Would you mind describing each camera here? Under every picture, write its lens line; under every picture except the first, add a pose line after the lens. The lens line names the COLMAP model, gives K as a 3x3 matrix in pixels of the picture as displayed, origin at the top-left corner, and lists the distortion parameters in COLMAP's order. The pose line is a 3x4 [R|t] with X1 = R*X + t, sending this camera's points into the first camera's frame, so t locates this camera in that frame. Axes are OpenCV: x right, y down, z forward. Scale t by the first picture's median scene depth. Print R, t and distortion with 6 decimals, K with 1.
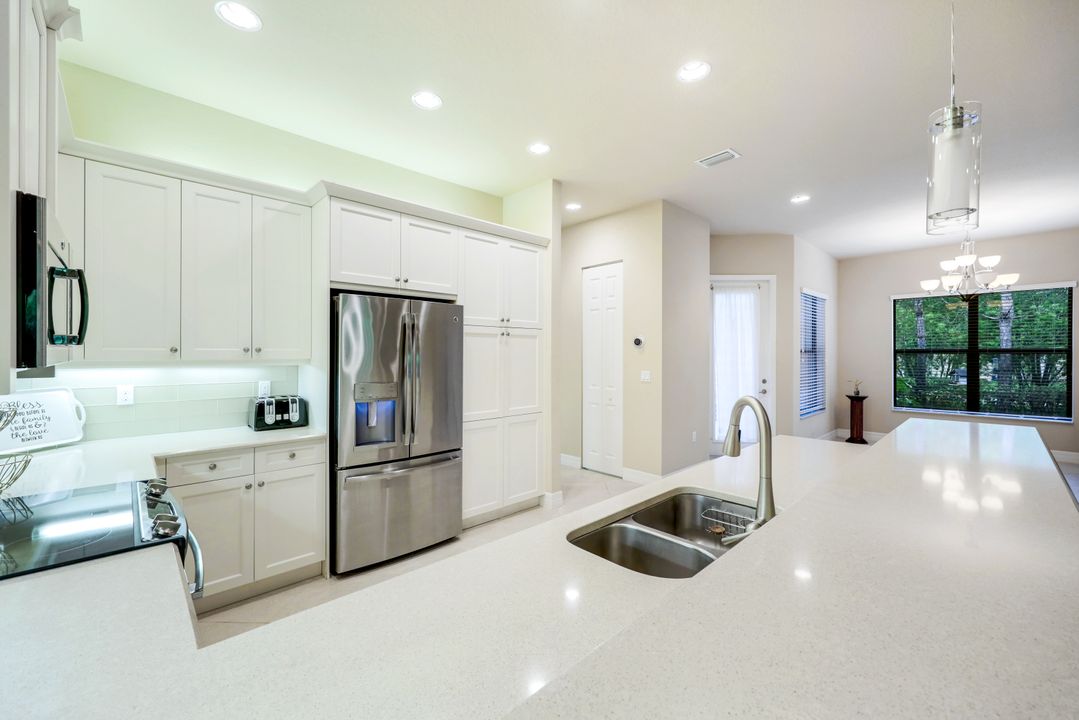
lens RADIAL K [[439.8, 0, 539.4], [0, 439.8, 351.3], [0, 0, 1]] dist [-0.000122, 0.000258]
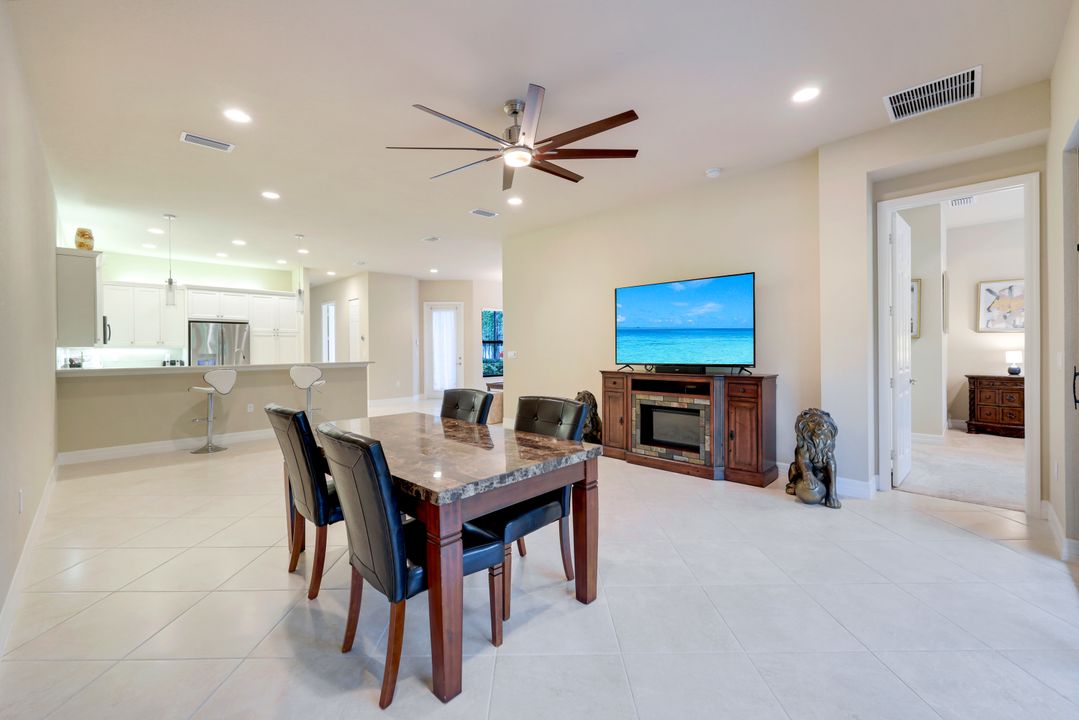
lens RADIAL K [[439.8, 0, 539.4], [0, 439.8, 351.3], [0, 0, 1]] dist [-0.000122, 0.000258]
pose [[0.999351, -0.009300, 0.034798, 1.181234], [0.008895, 0.999891, 0.011784, 0.029181], [-0.034903, -0.011467, 0.999325, -1.343111]]
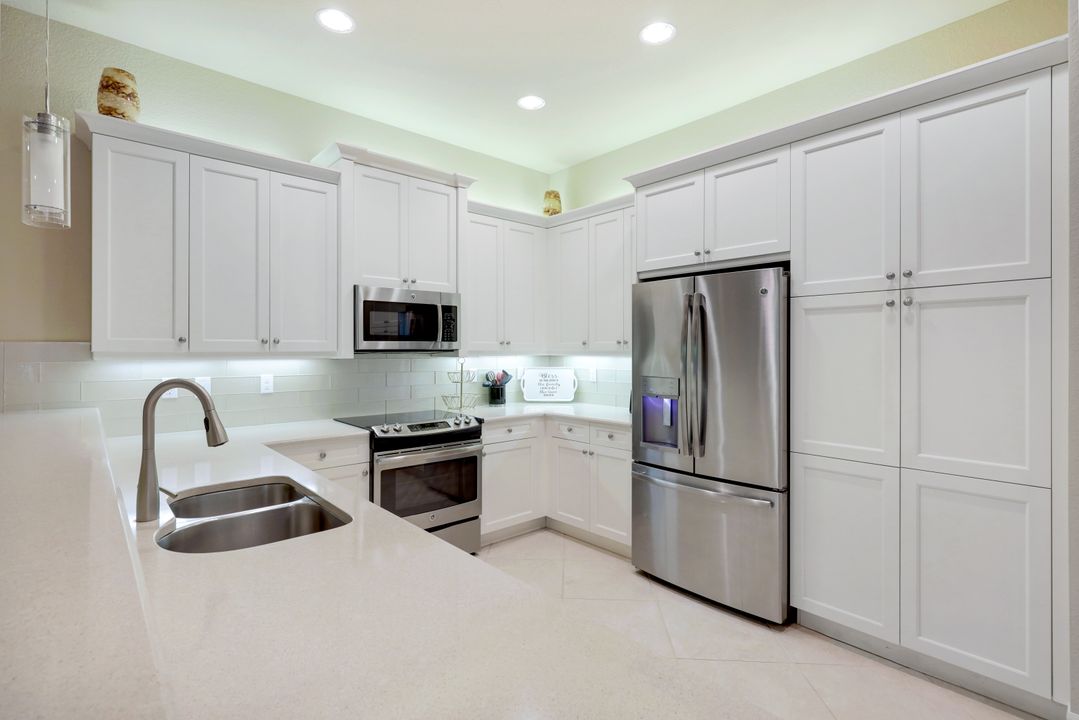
lens RADIAL K [[508.8, 0, 541.1], [0, 508.8, 351.4], [0, 0, 1]] dist [0.001305, 0.000700]
pose [[-0.032035, -0.001576, -0.999486, 0.480177], [0.003376, 0.999993, -0.001685, 0.014883], [0.999481, -0.003428, -0.032029, 0.566011]]
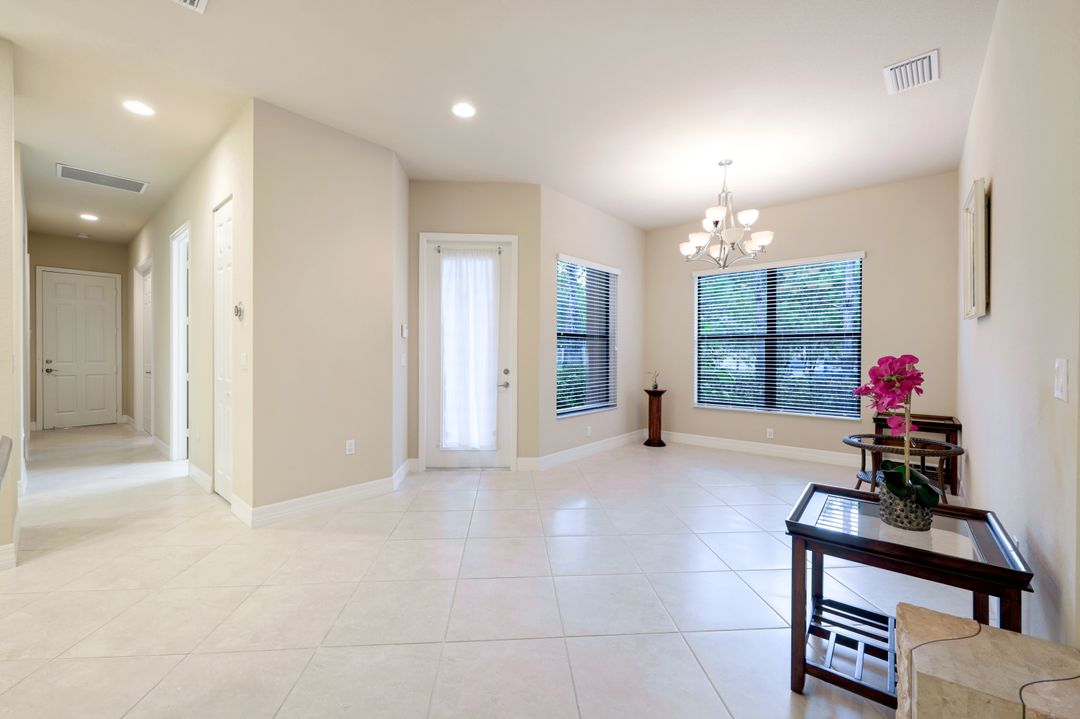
lens RADIAL K [[434.1, 0, 535.9], [0, 434.1, 354.0], [0, 0, 1]] dist [-0.000744, -0.000118]
pose [[0.995140, 0.003412, 0.098410, 0.732796], [-0.004479, 0.999934, 0.010621, 0.042493], [-0.098367, -0.011010, 0.995089, 0.335597]]
